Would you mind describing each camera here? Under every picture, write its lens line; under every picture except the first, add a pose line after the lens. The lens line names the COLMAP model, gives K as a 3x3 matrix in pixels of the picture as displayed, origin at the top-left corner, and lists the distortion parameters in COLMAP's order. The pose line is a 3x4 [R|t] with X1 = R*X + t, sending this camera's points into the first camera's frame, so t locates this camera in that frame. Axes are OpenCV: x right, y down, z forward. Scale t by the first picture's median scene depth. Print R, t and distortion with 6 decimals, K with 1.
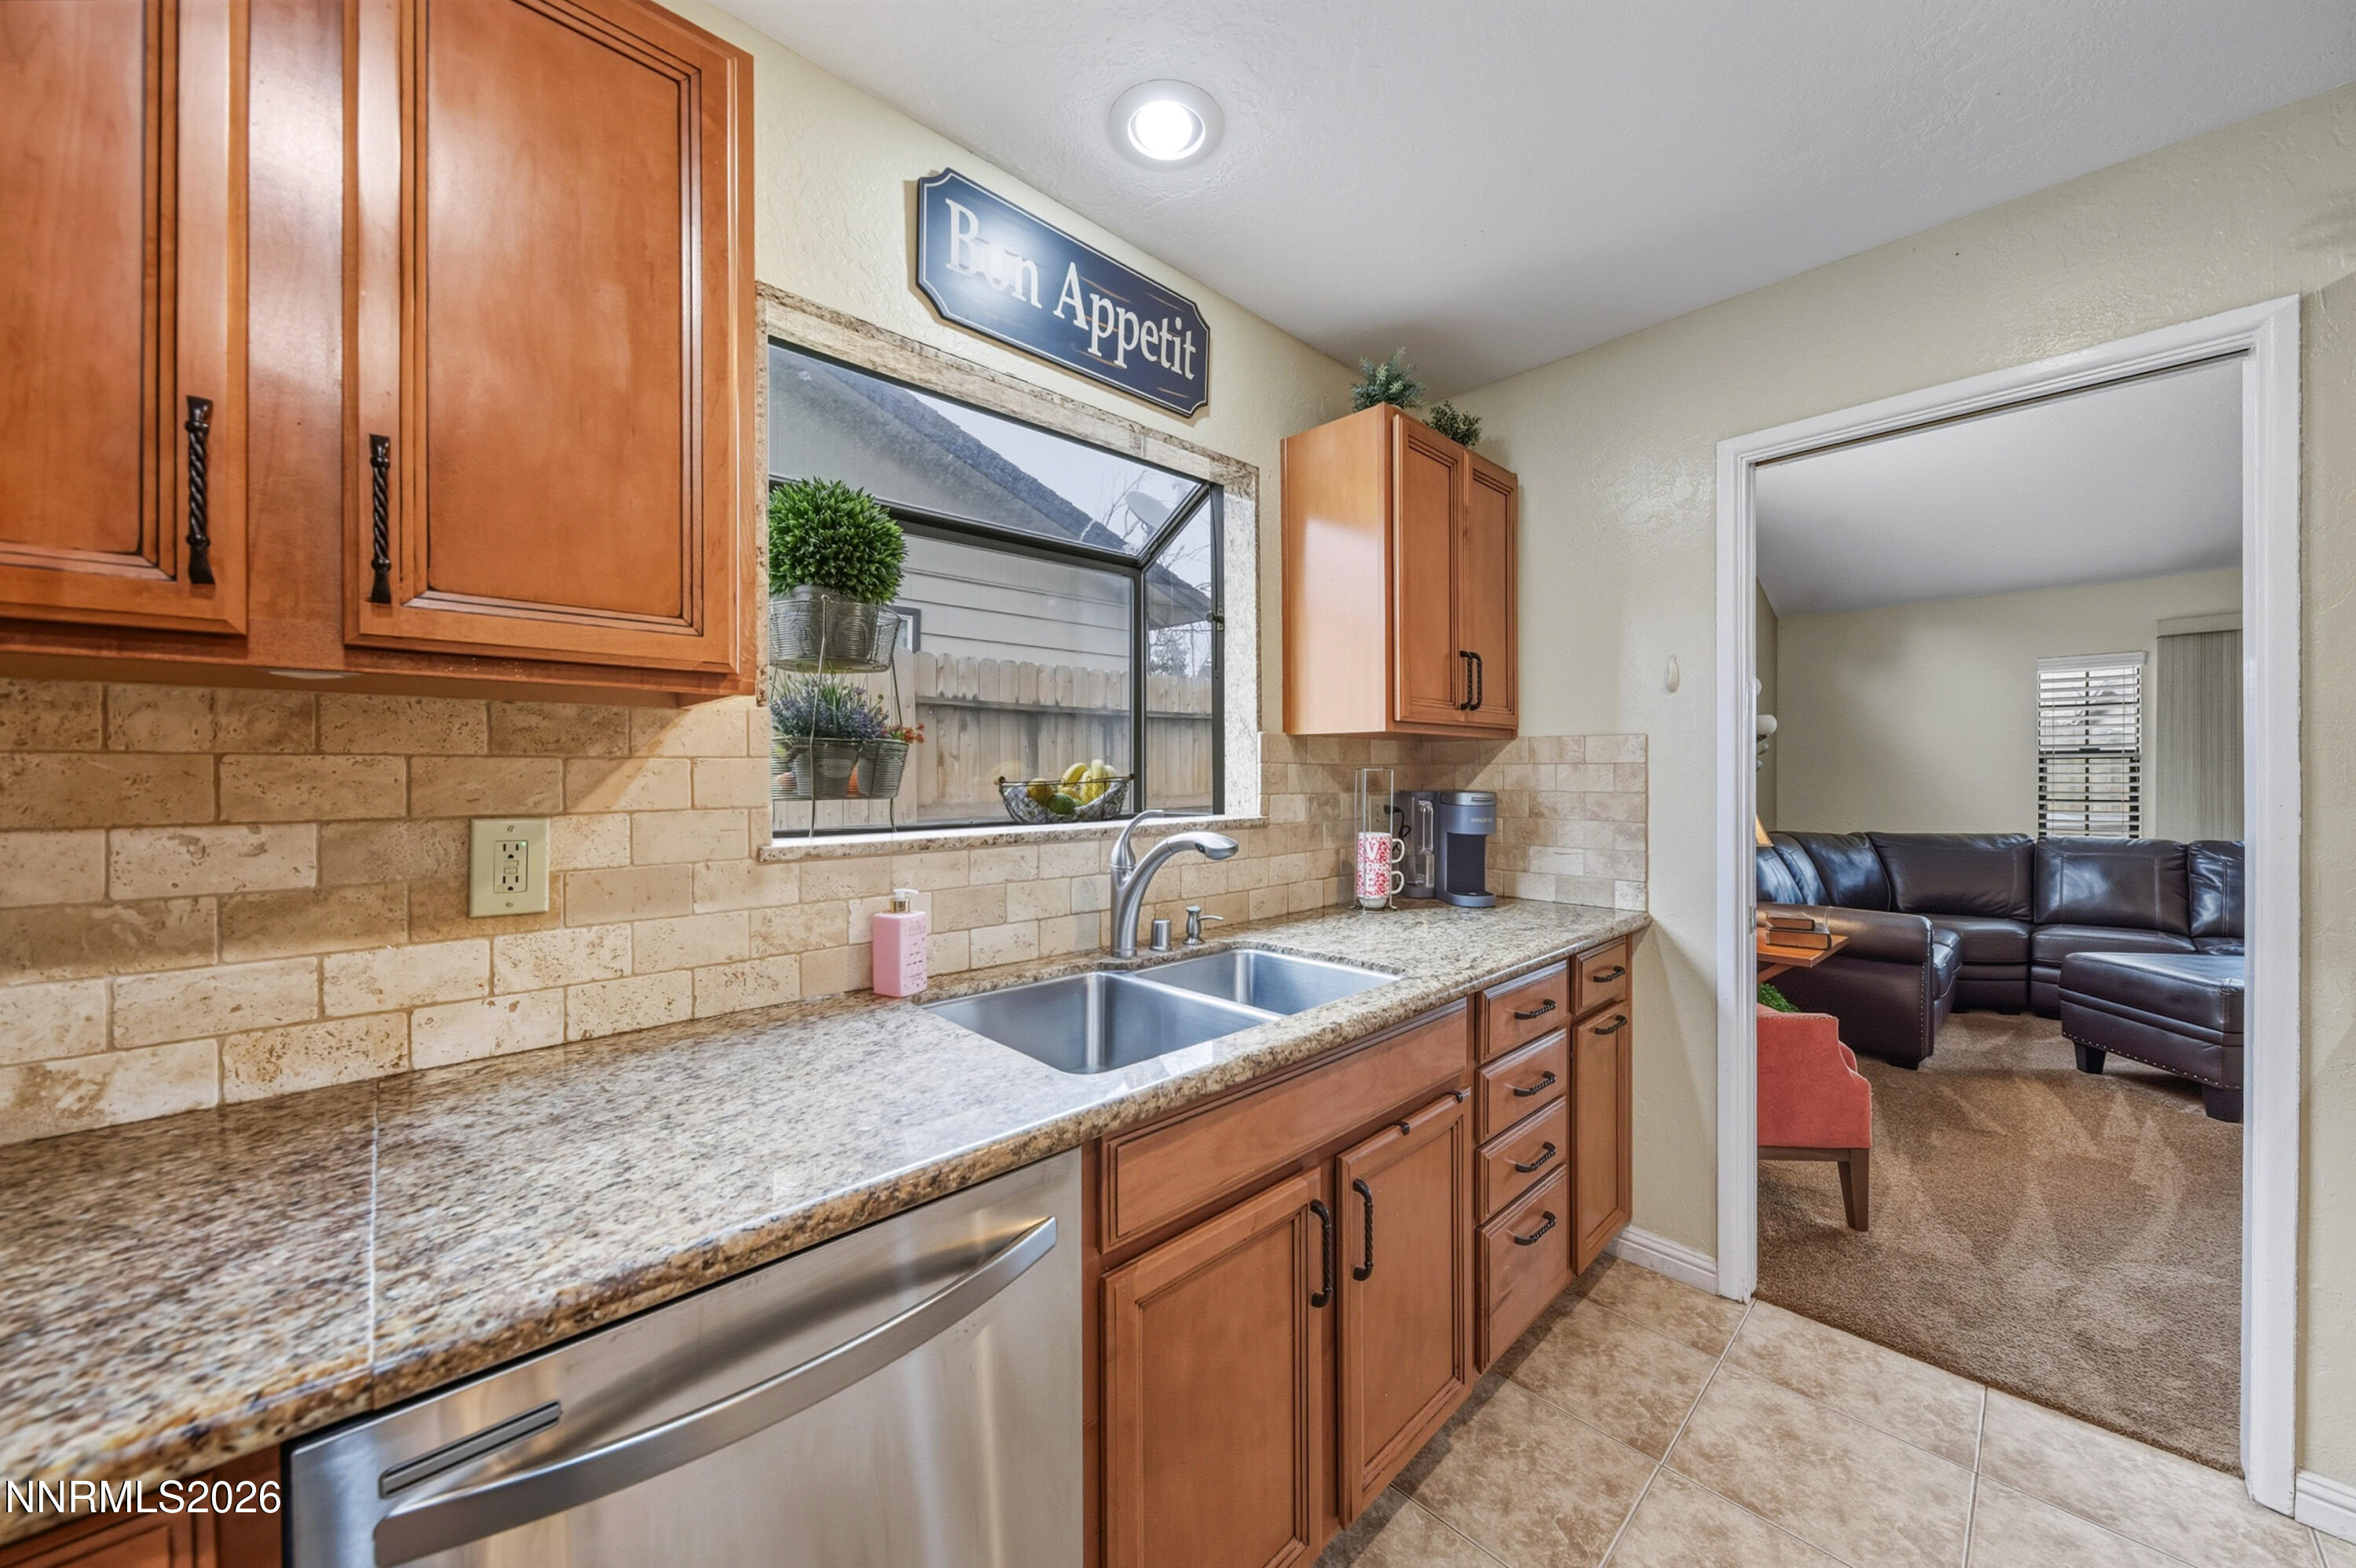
lens RADIAL K [[830.8, 0, 1161.3], [0, 830.8, 780.2], [0, 0, 1]] dist [-0.005041, 0.000478]
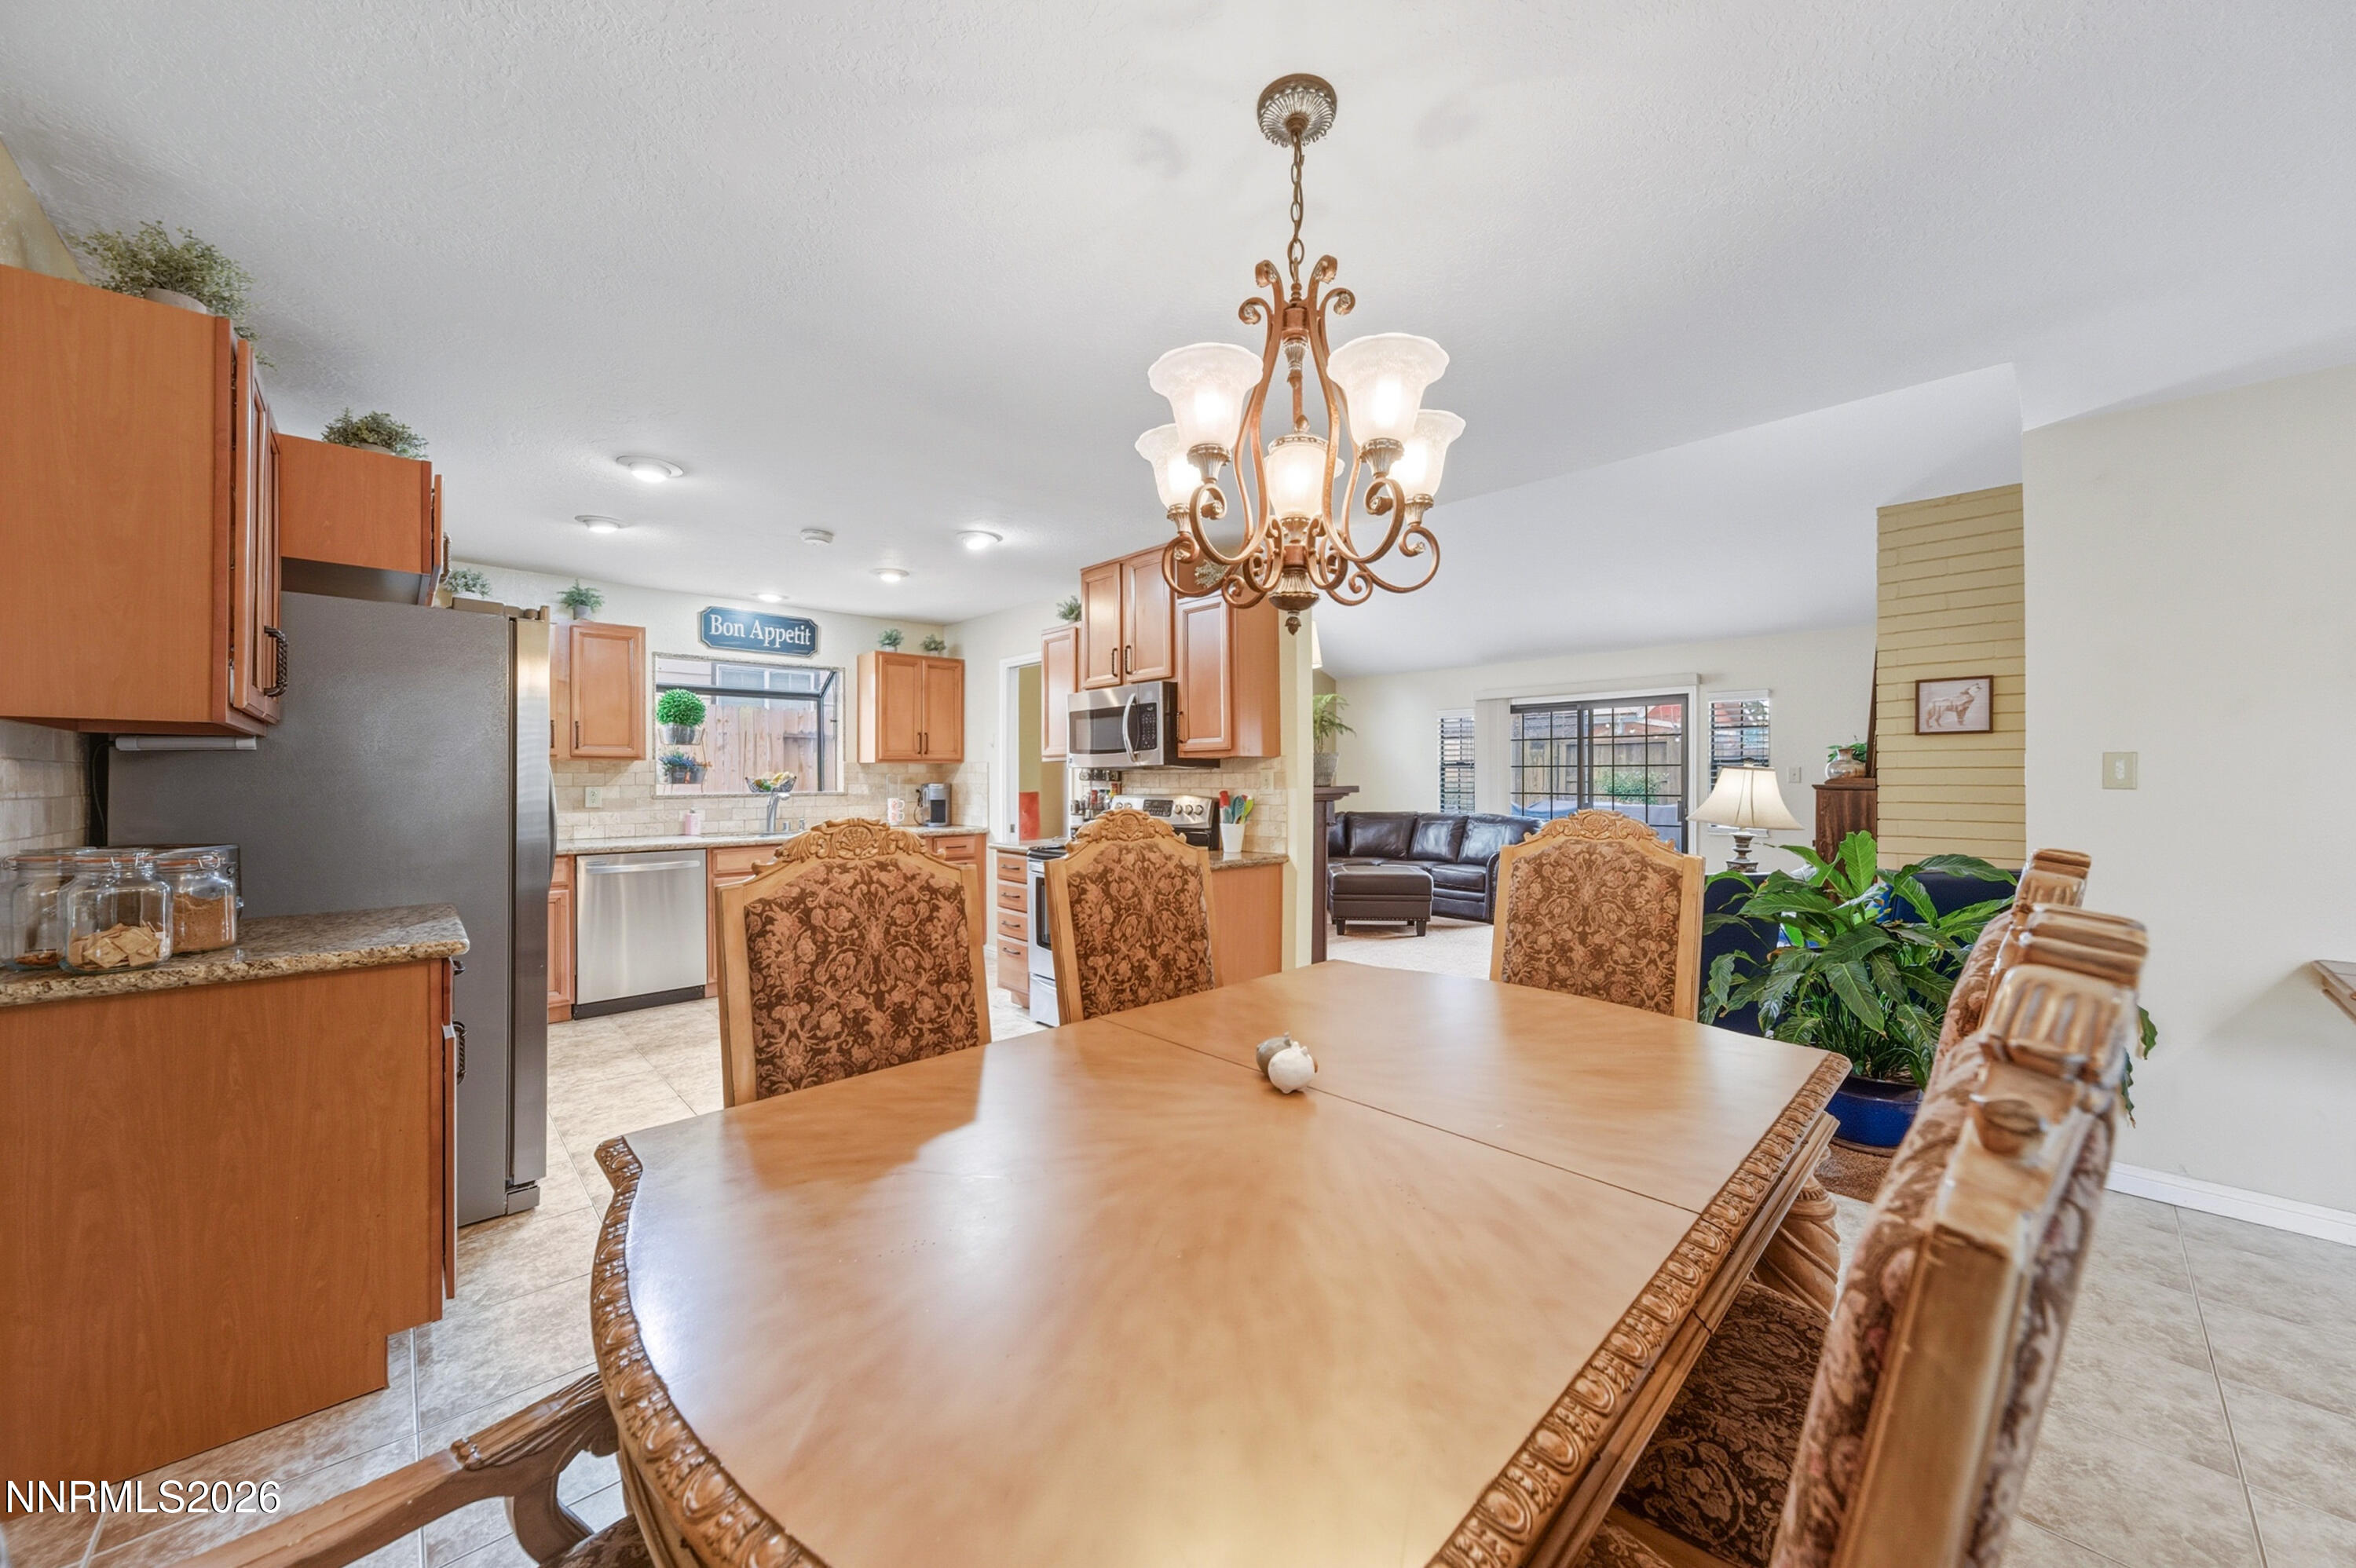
lens RADIAL K [[830.8, 0, 1163.2], [0, 830.8, 777.9], [0, 0, 1]] dist [-0.005041, 0.000478]
pose [[0.999978, 0.001118, -0.006555, 1.233742], [-0.001159, 0.999980, -0.006247, 0.013921], [0.006547, 0.006254, 0.999959, -1.836773]]
